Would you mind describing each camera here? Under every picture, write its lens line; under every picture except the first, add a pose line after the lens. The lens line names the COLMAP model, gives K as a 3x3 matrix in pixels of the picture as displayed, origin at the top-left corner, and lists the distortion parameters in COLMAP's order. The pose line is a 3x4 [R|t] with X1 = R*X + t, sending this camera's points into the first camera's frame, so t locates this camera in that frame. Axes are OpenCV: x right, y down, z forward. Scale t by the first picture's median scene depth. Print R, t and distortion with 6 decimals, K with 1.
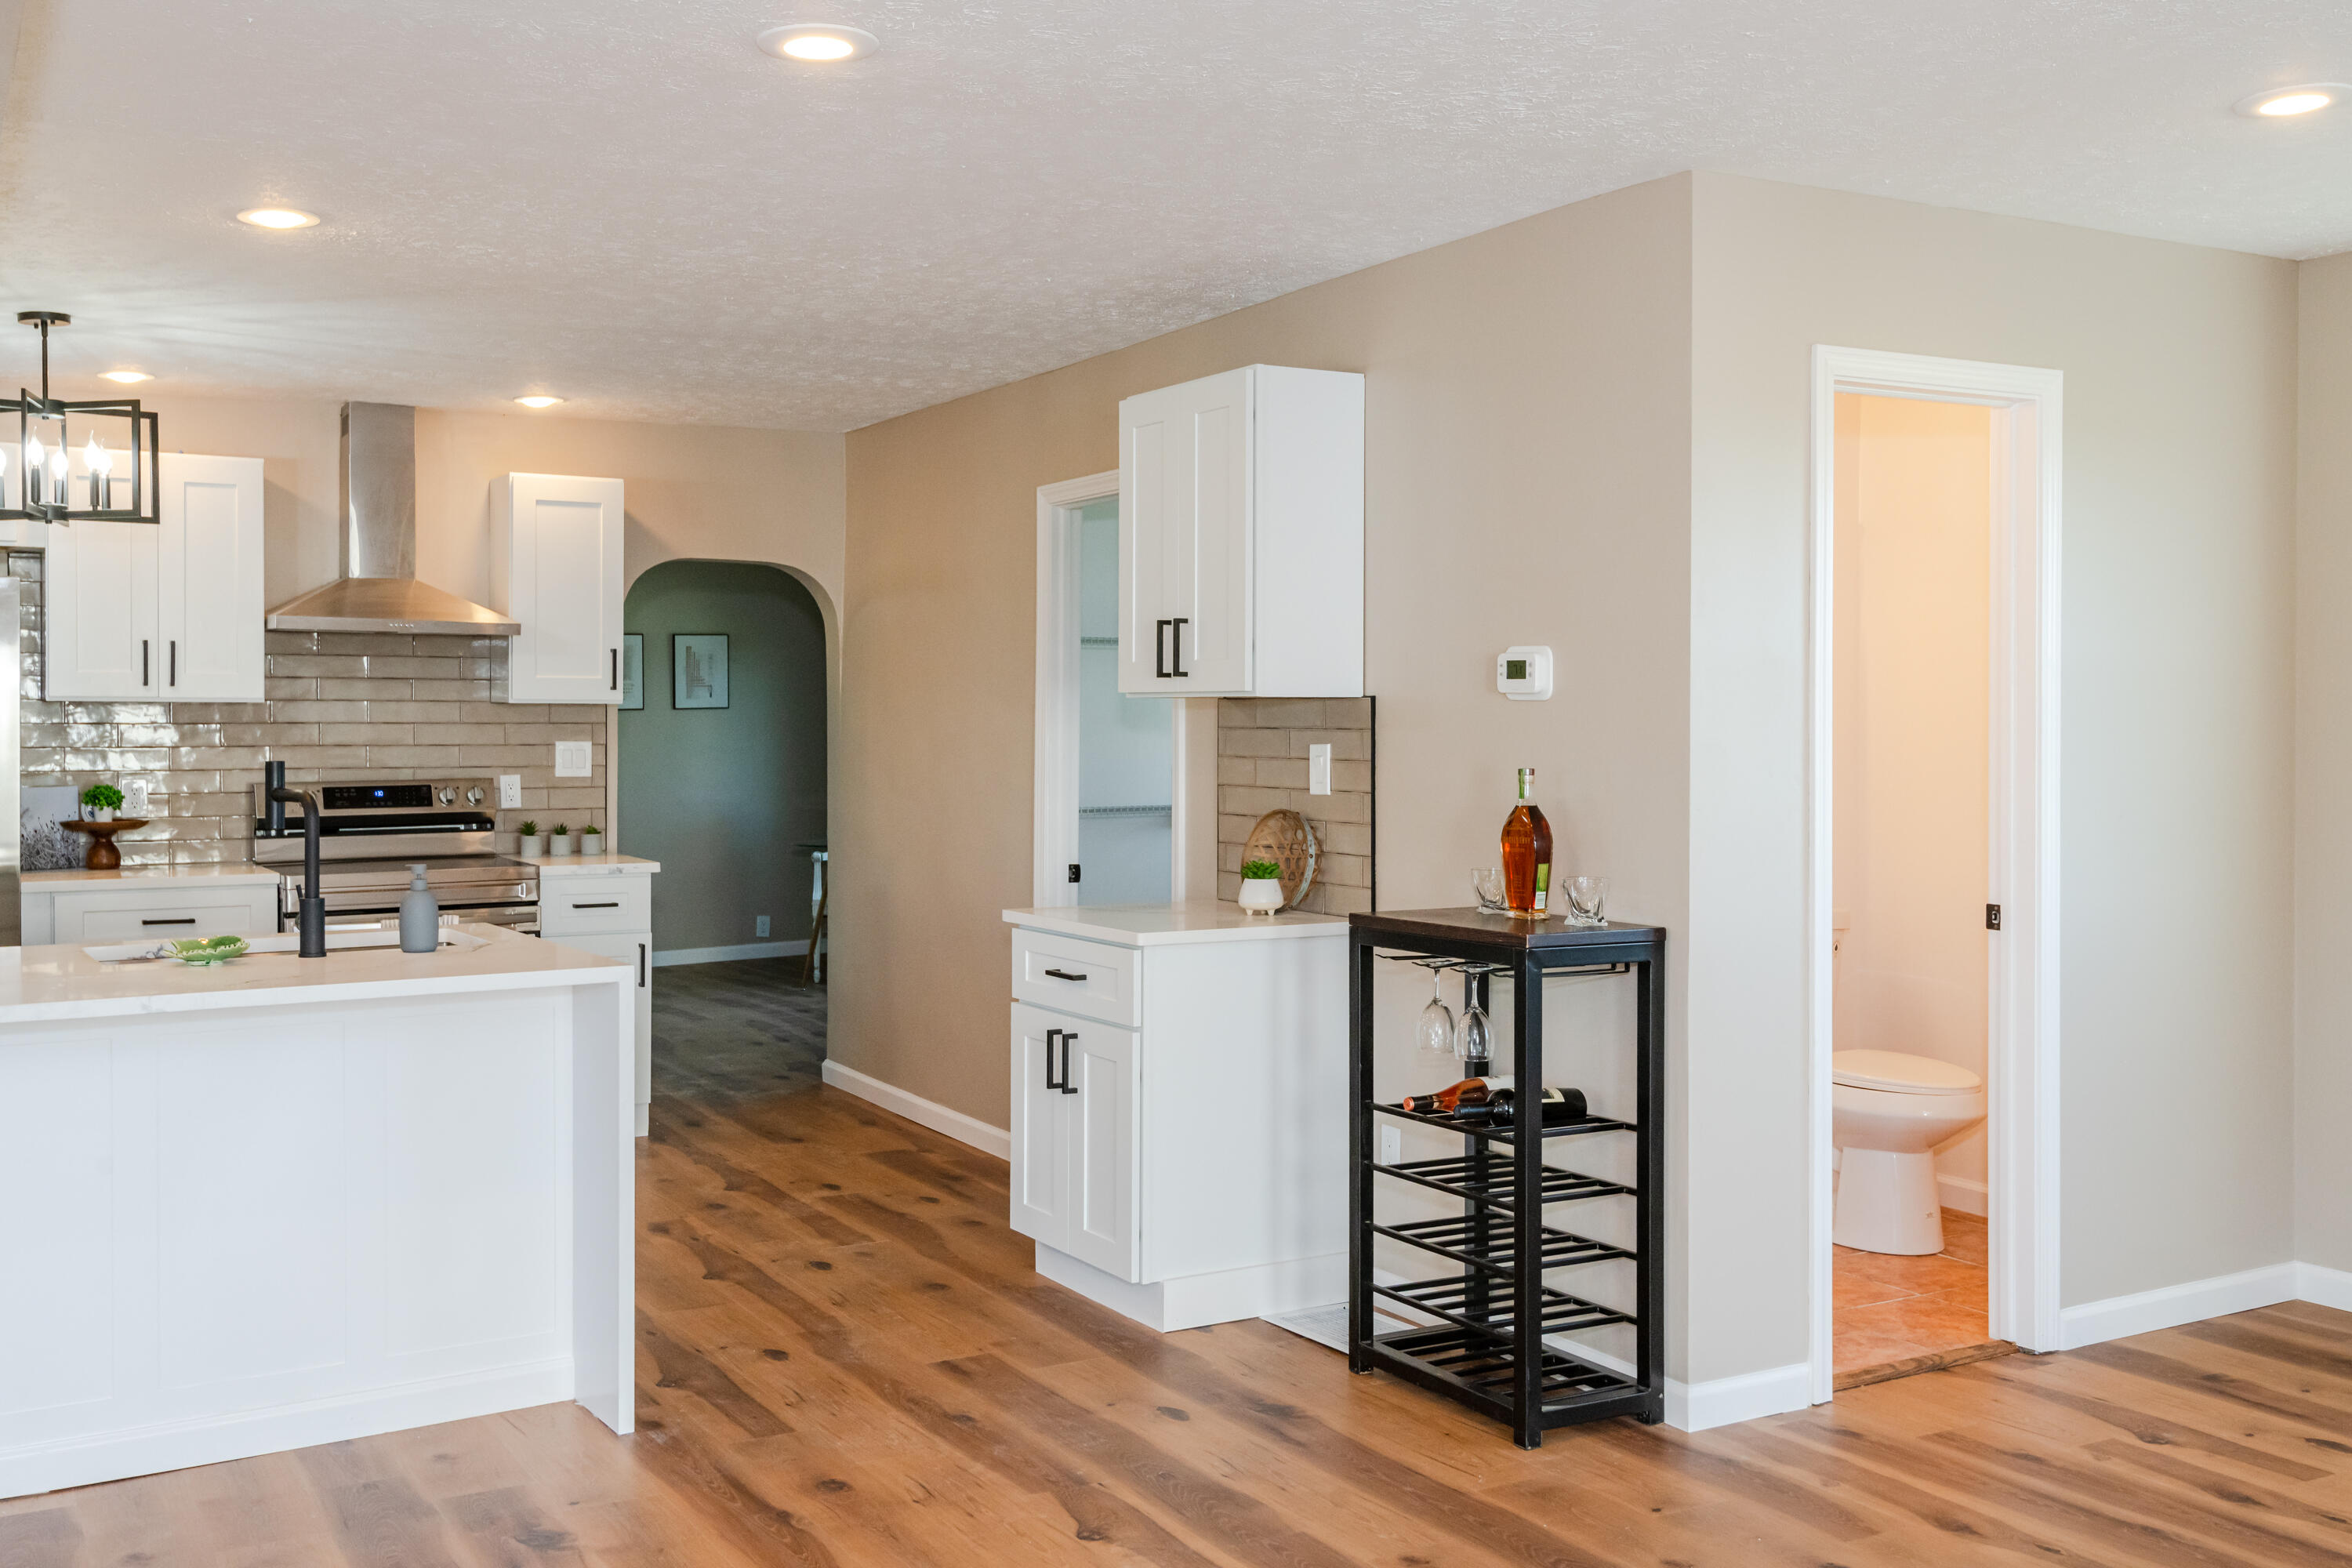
lens RADIAL K [[2197.3, 0, 1166.5], [0, 2197.3, 773.6], [0, 0, 1]] dist [0.046300, 0.000000]
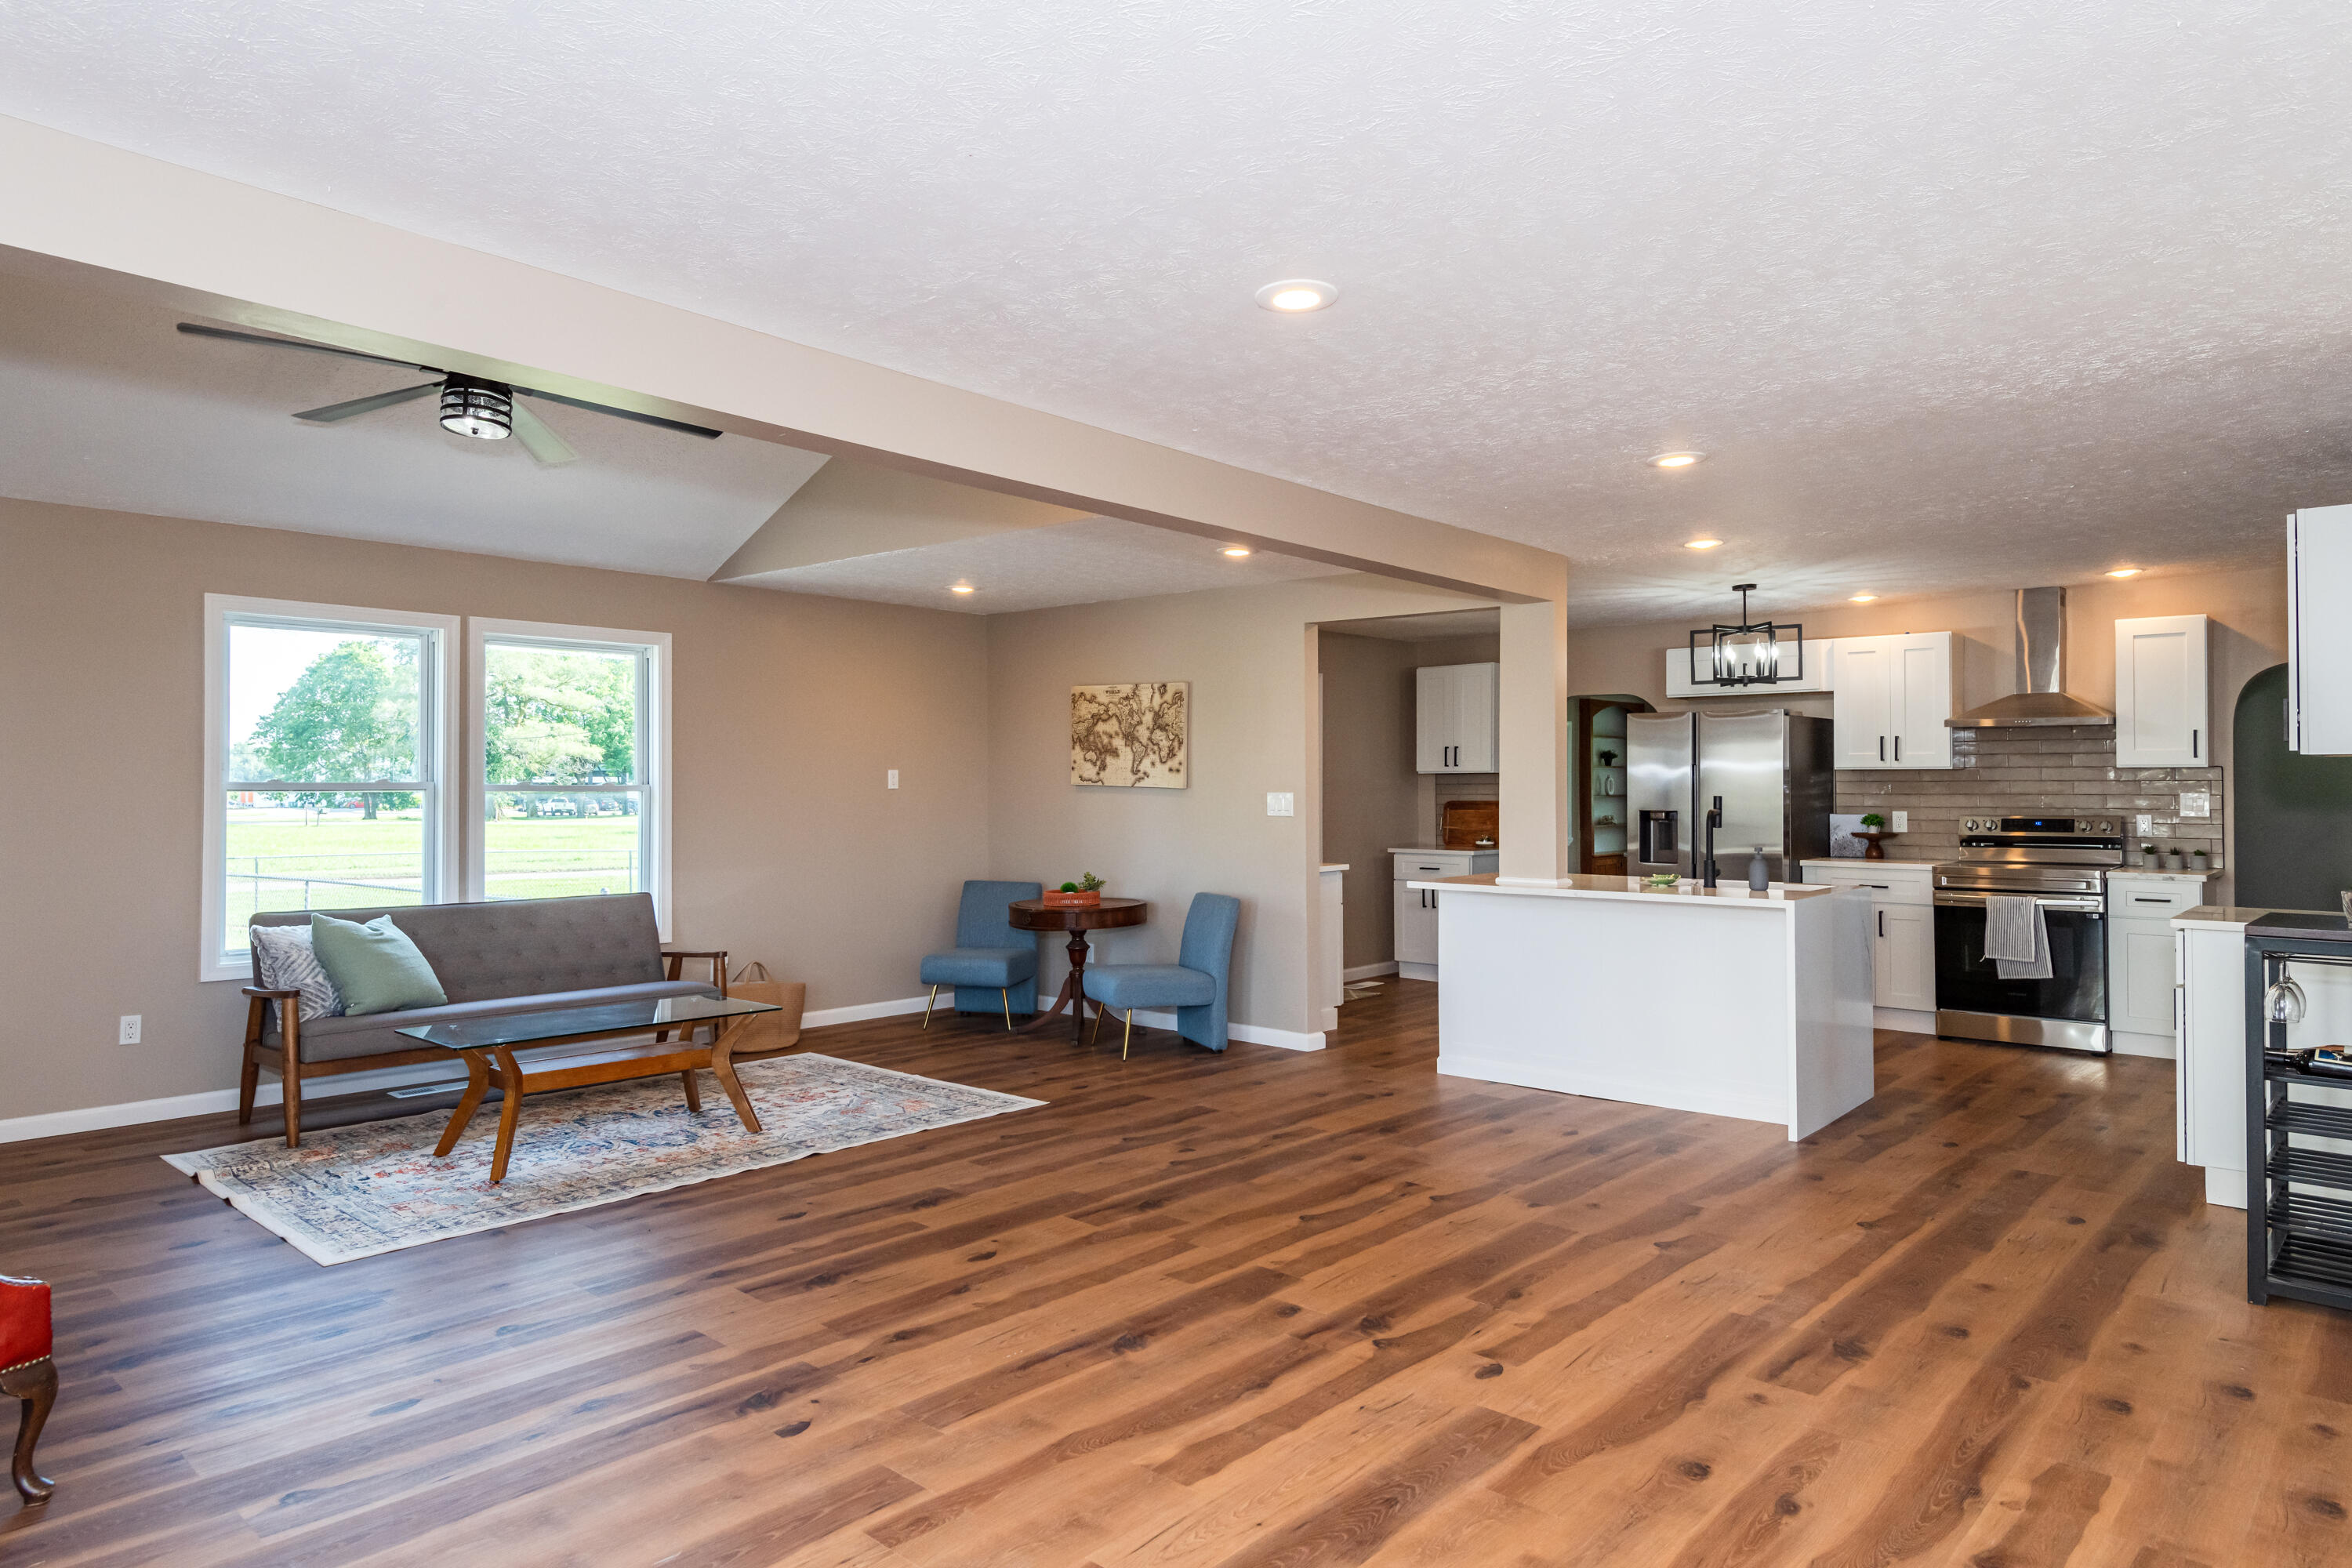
lens RADIAL K [[1458.1, 0, 1154.6], [0, 1458.1, 766.8], [0, 0, 1]] dist [0.018753, -0.007923]
pose [[0.300343, -0.014468, -0.953722, 0.519561], [-0.024641, 0.999434, -0.022922, 0.008427], [0.953513, 0.030385, 0.299816, 0.046804]]
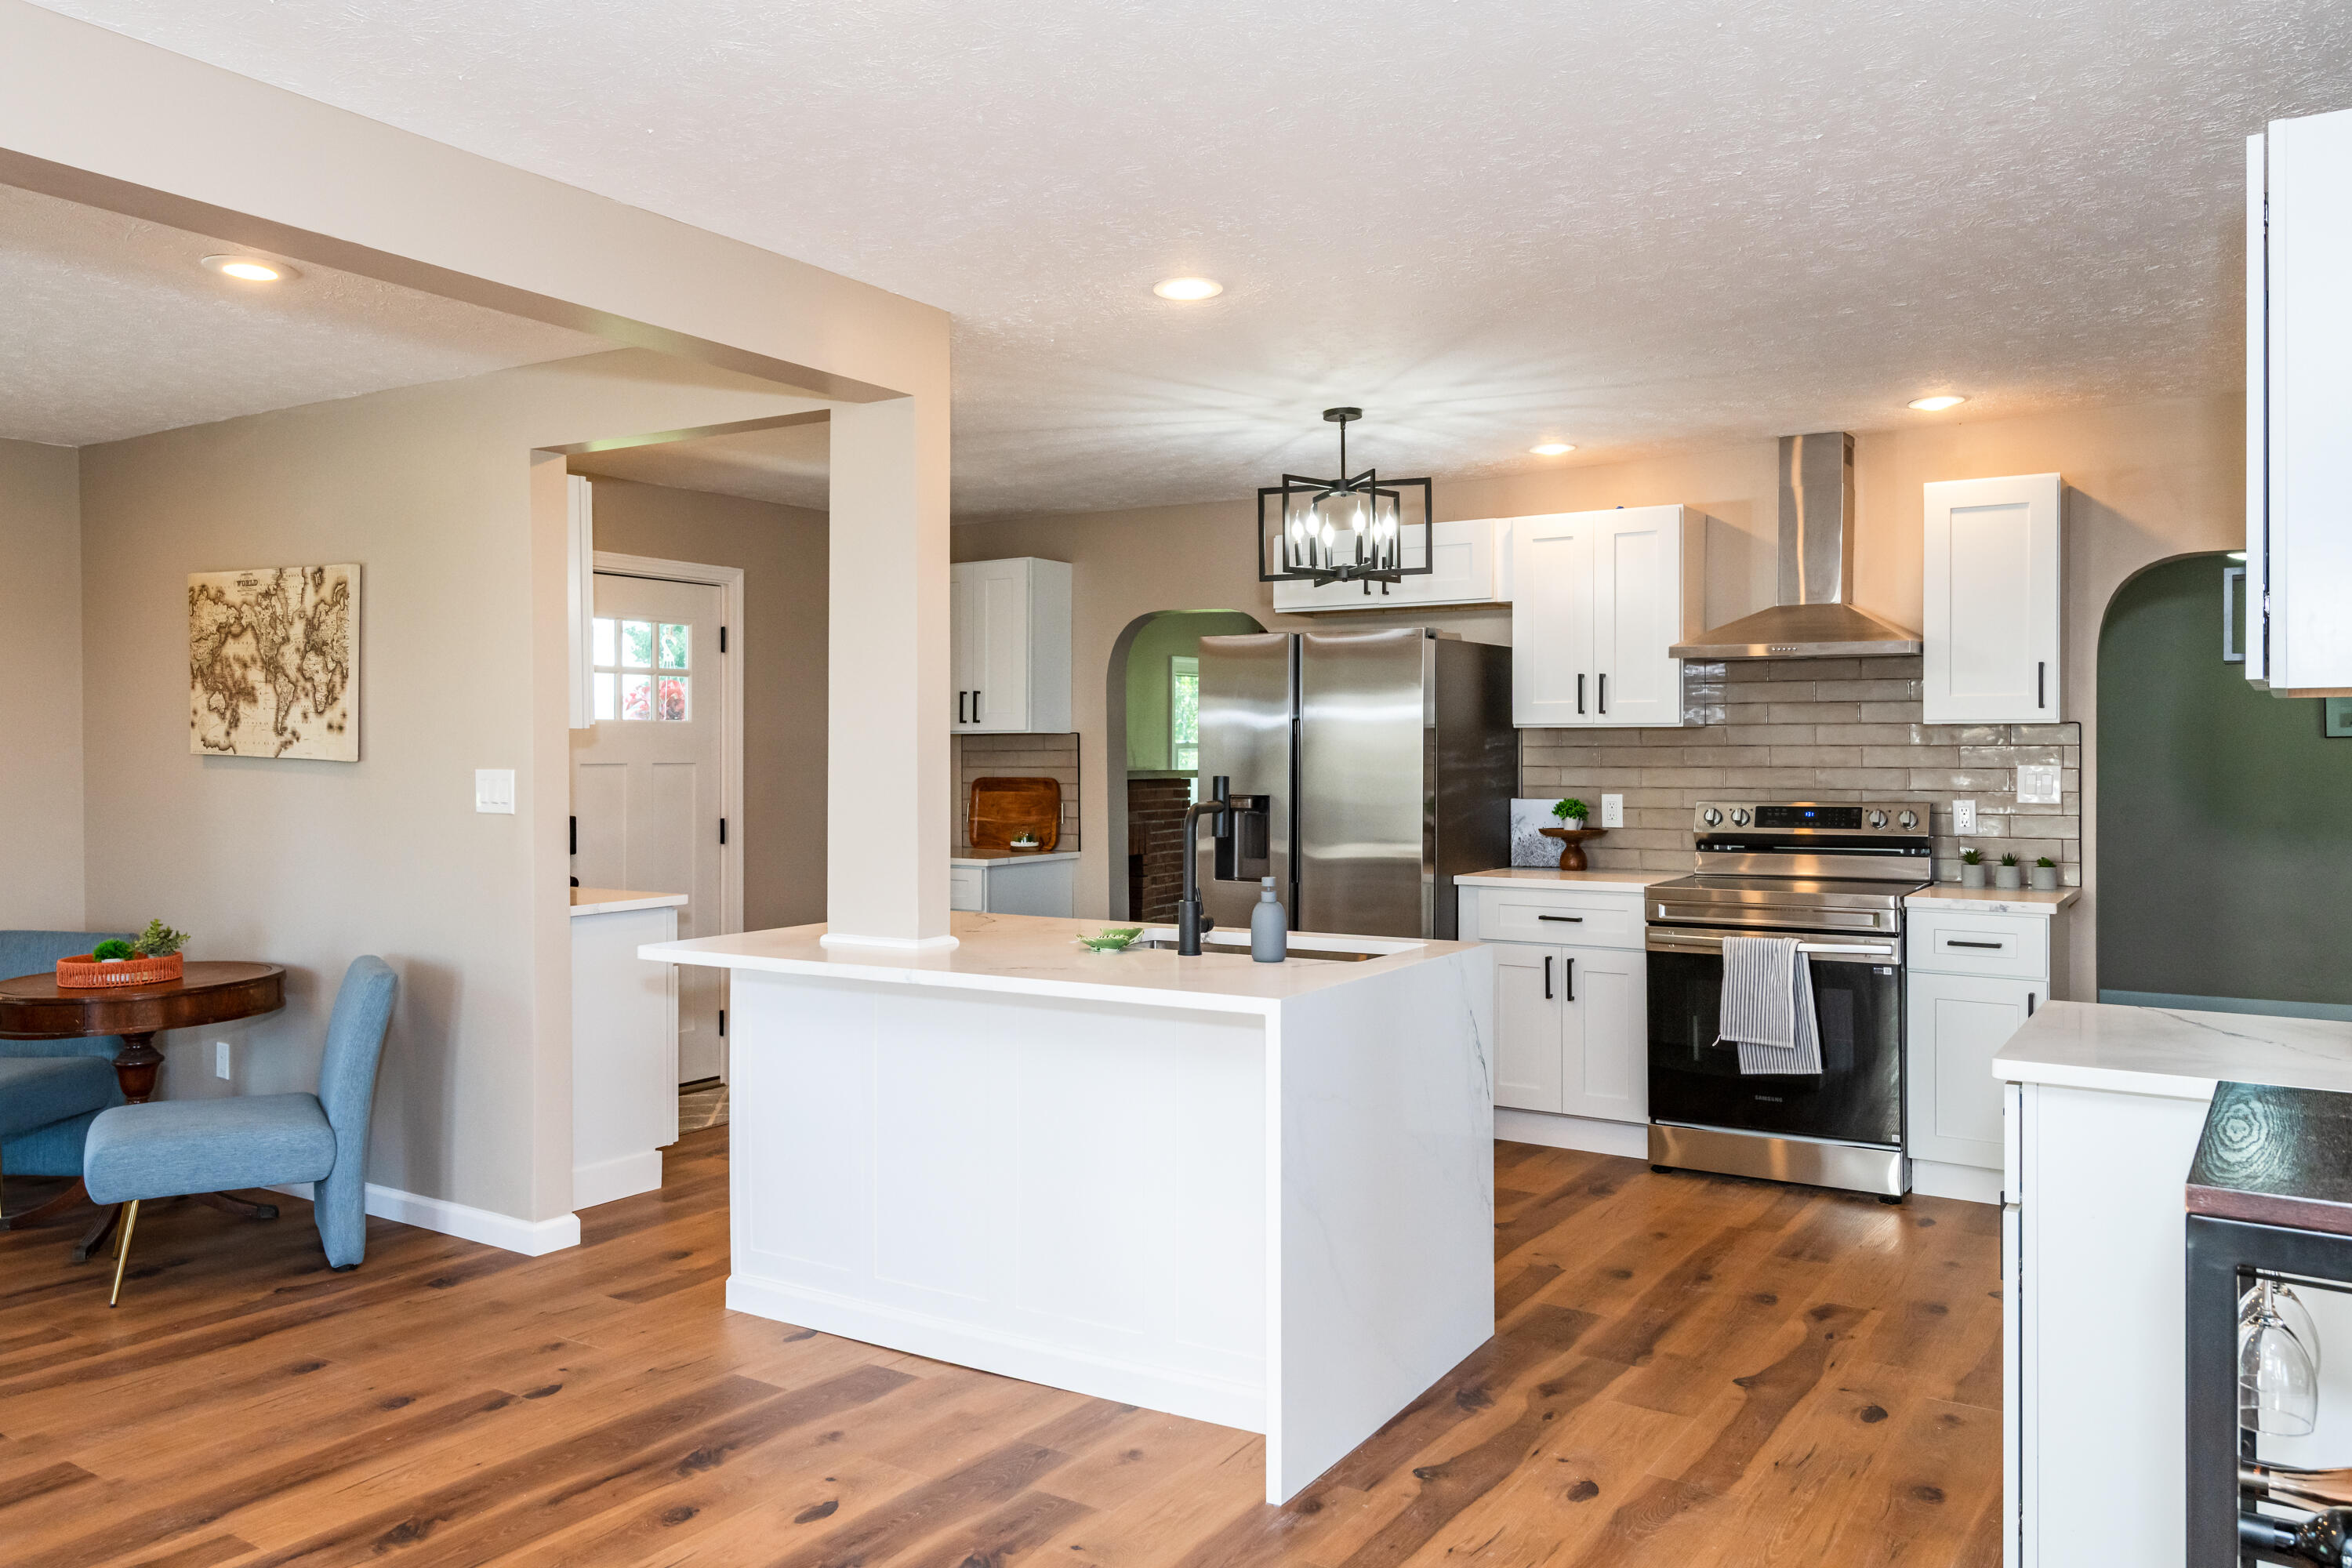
lens RADIAL K [[1707.7, 0, 1176.6], [0, 1707.7, 770.9], [0, 0, 1]] dist [0.023883, -0.003716]
pose [[0.448813, 0.007402, -0.893595, 0.237622], [-0.021656, 0.999762, -0.002595, -0.003015], [0.893363, 0.020516, 0.448866, 0.403550]]
